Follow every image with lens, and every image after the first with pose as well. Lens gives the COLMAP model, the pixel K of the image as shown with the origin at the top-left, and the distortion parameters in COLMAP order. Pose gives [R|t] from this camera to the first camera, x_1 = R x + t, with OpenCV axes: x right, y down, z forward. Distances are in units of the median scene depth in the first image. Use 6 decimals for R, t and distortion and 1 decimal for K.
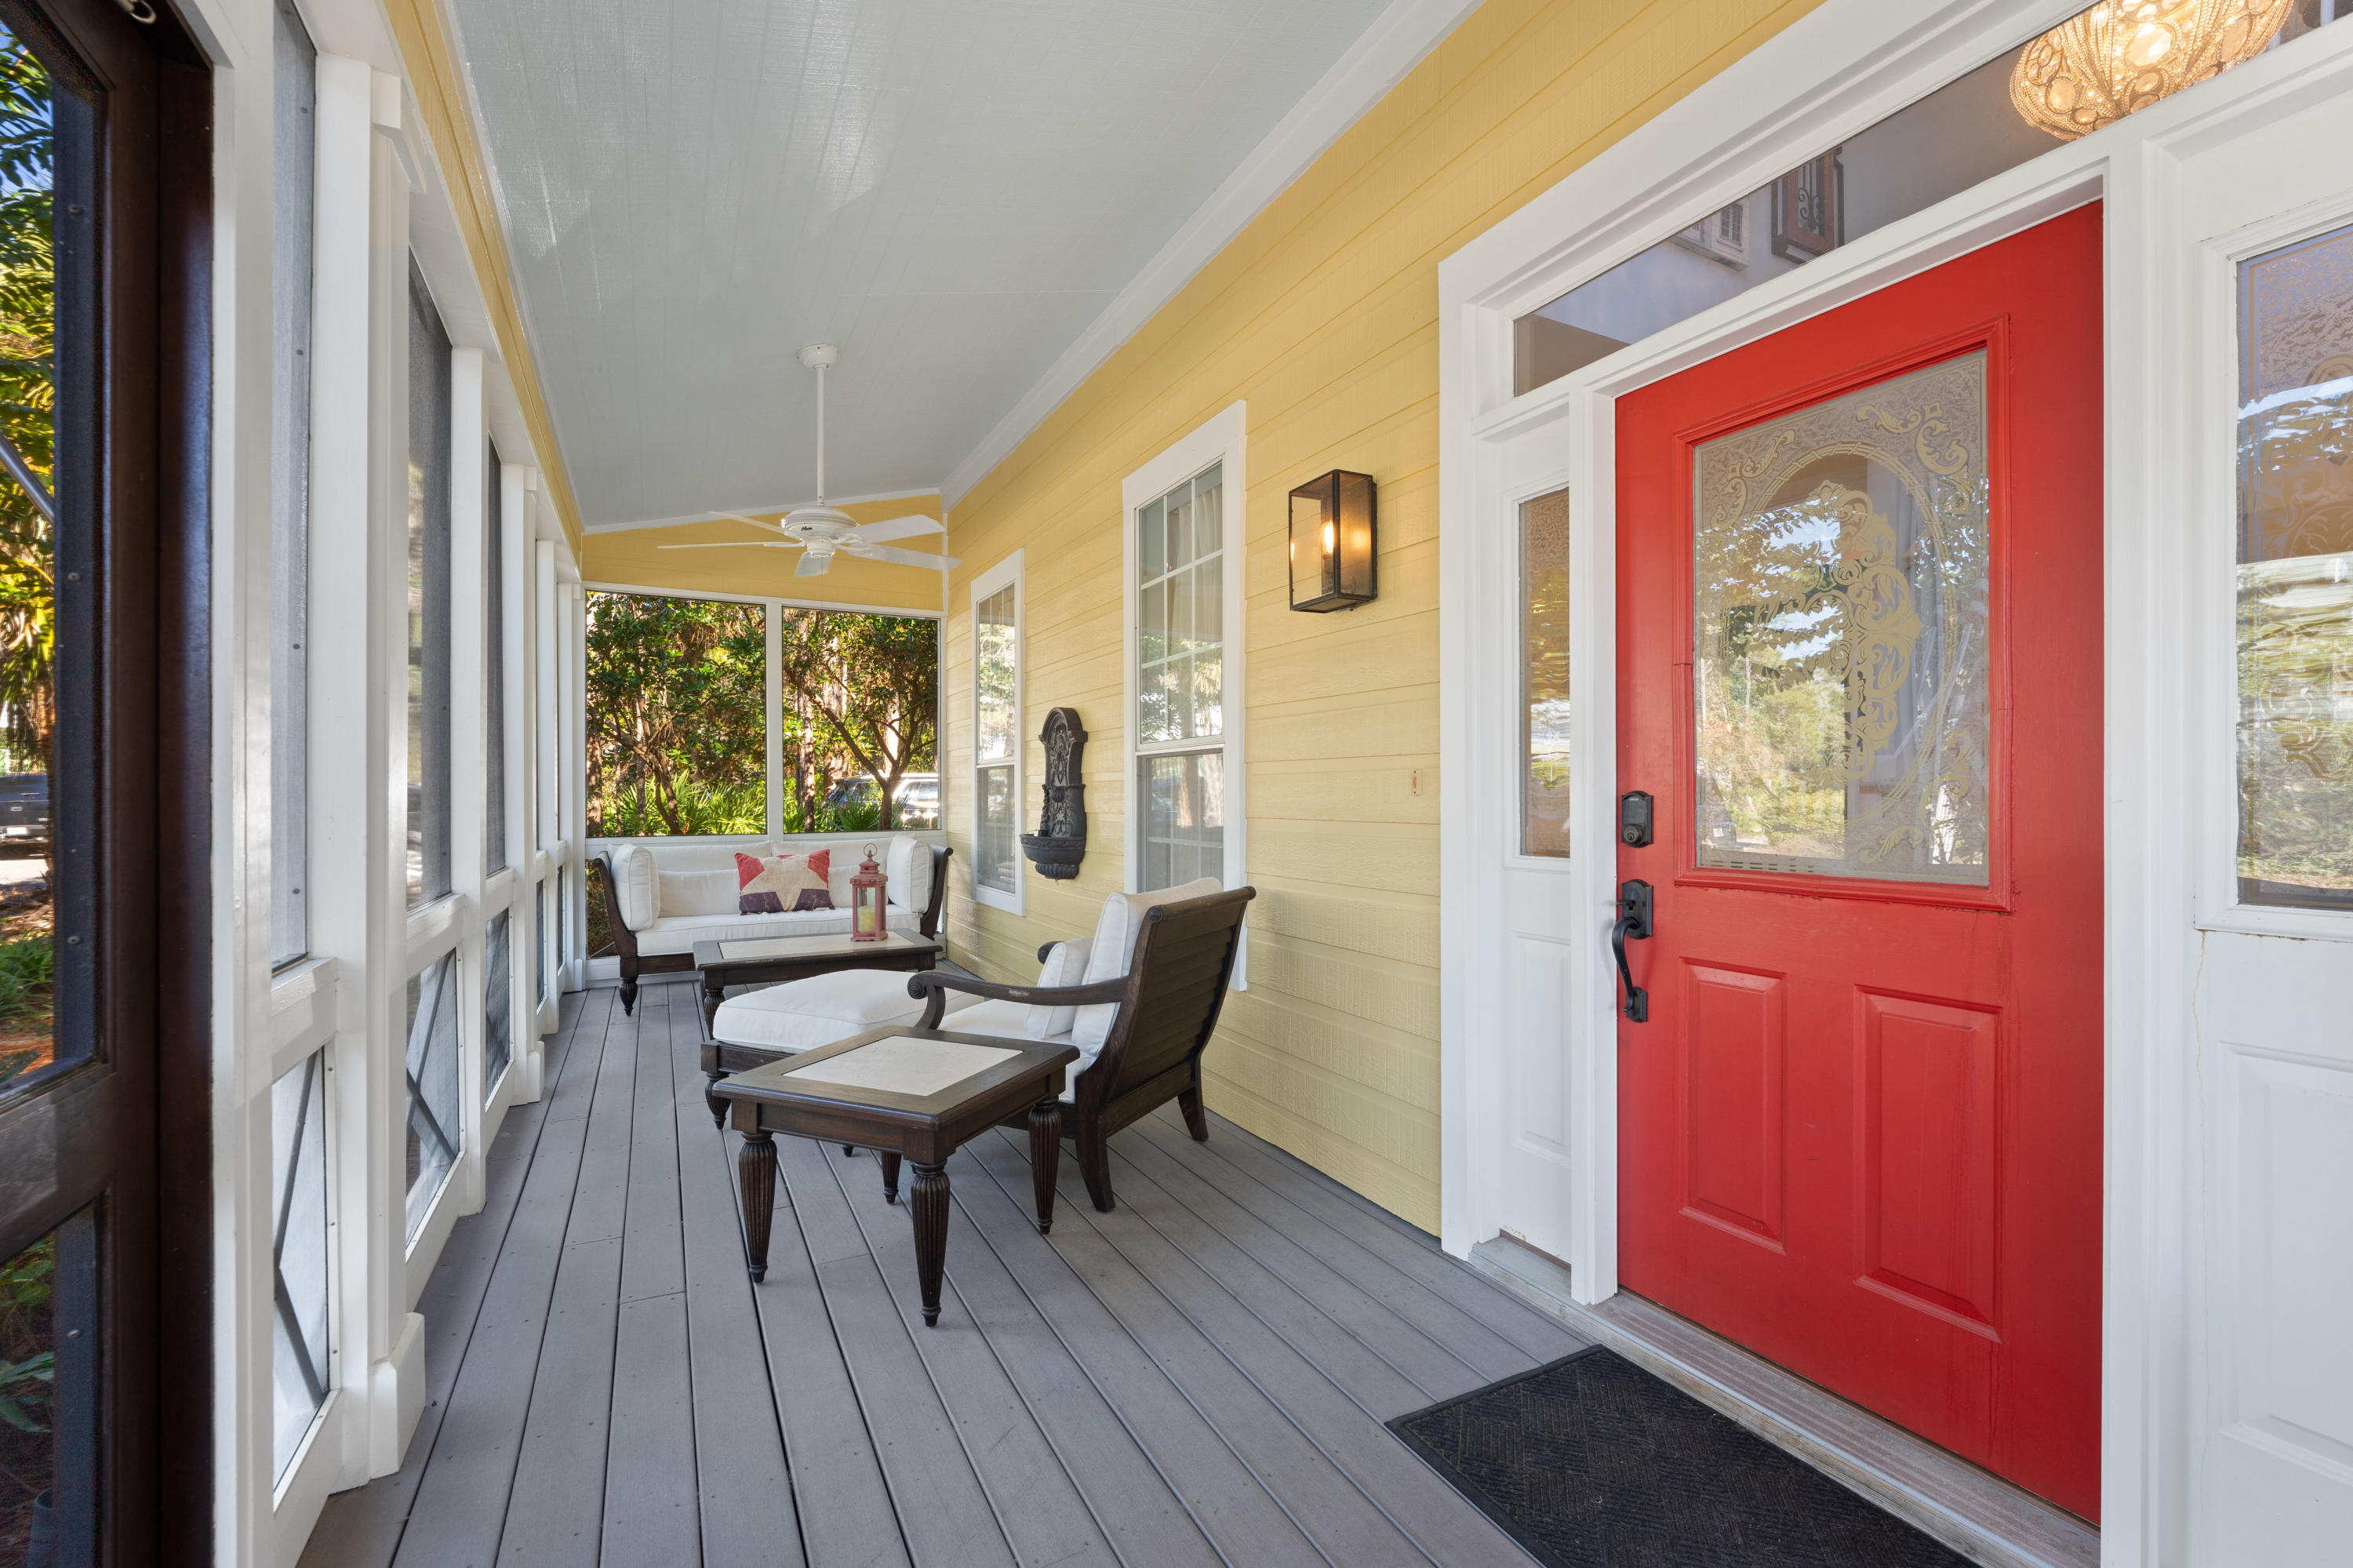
lens RADIAL K [[998.2, 0, 1174.9], [0, 998.2, 816.4], [0, 0, 1]] dist [-0.017217, -0.000035]
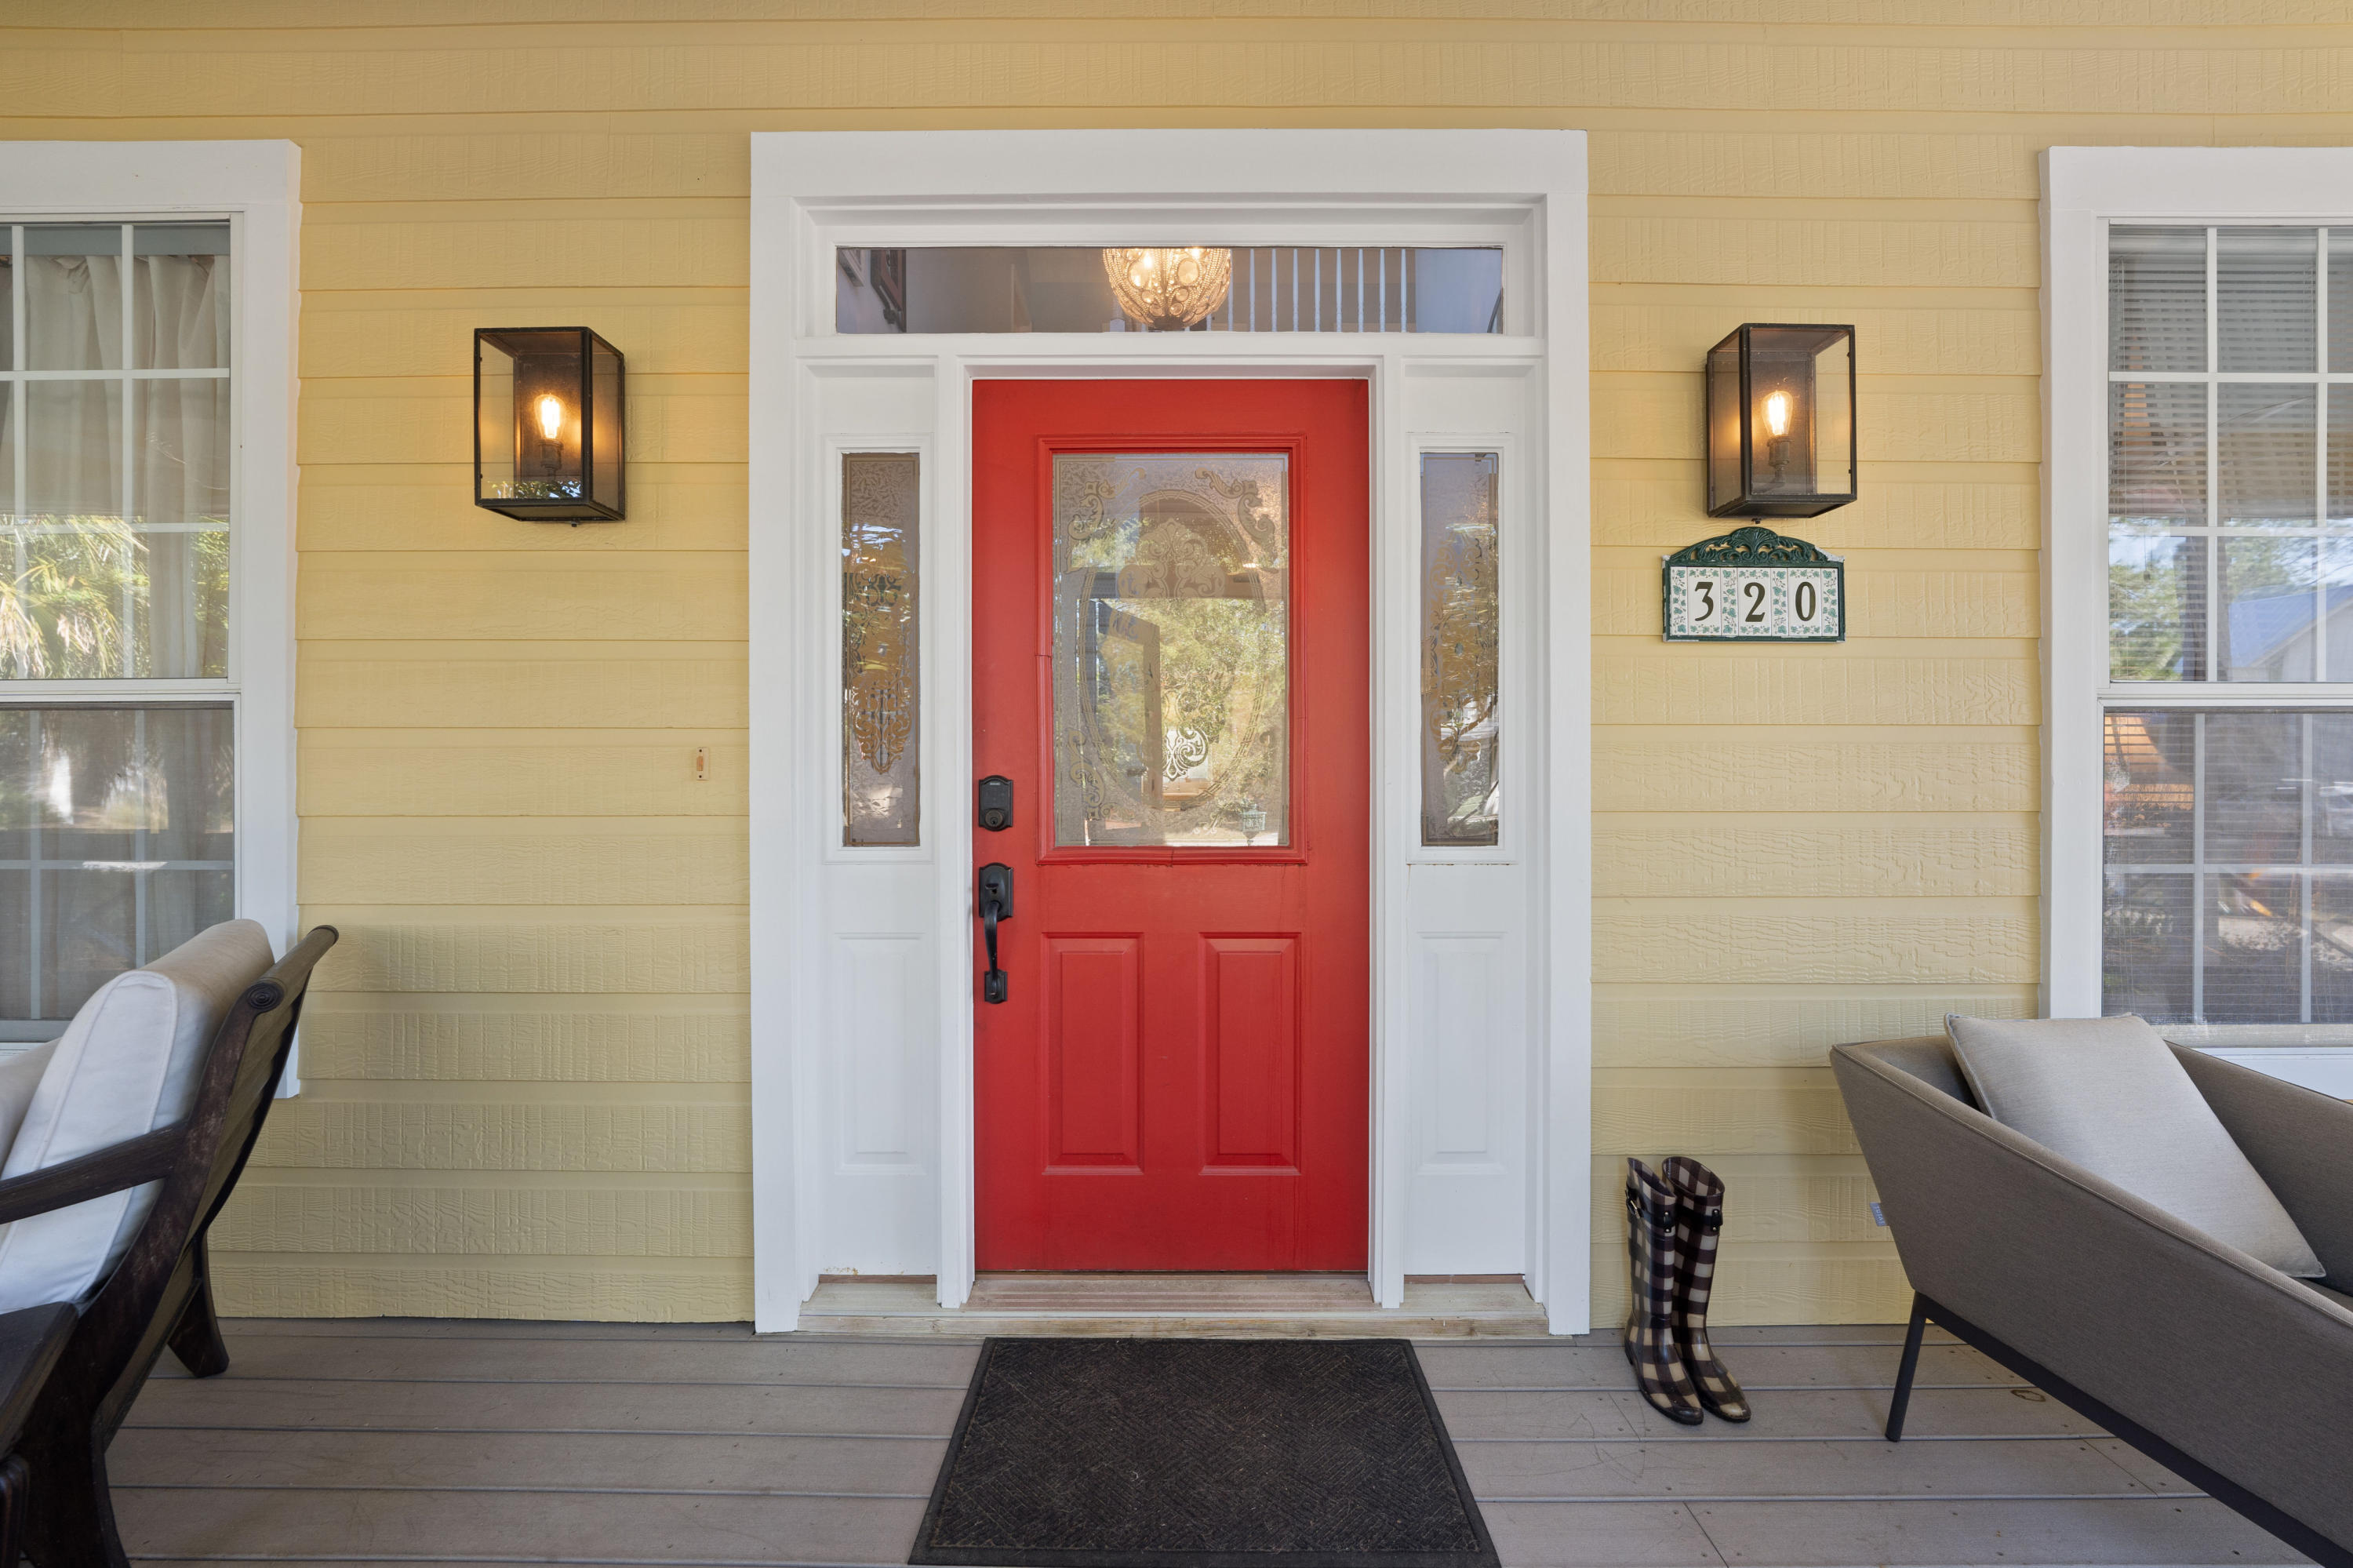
lens RADIAL K [[963.8, 0, 1176.5], [0, 963.8, 784.0], [0, 0, 1]] dist [-0.026797, 0.004519]
pose [[0.456087, -0.009929, 0.889880, -0.303446], [0.018288, 0.999831, 0.001783, -0.014163], [-0.889747, 0.015461, 0.456192, 0.368172]]
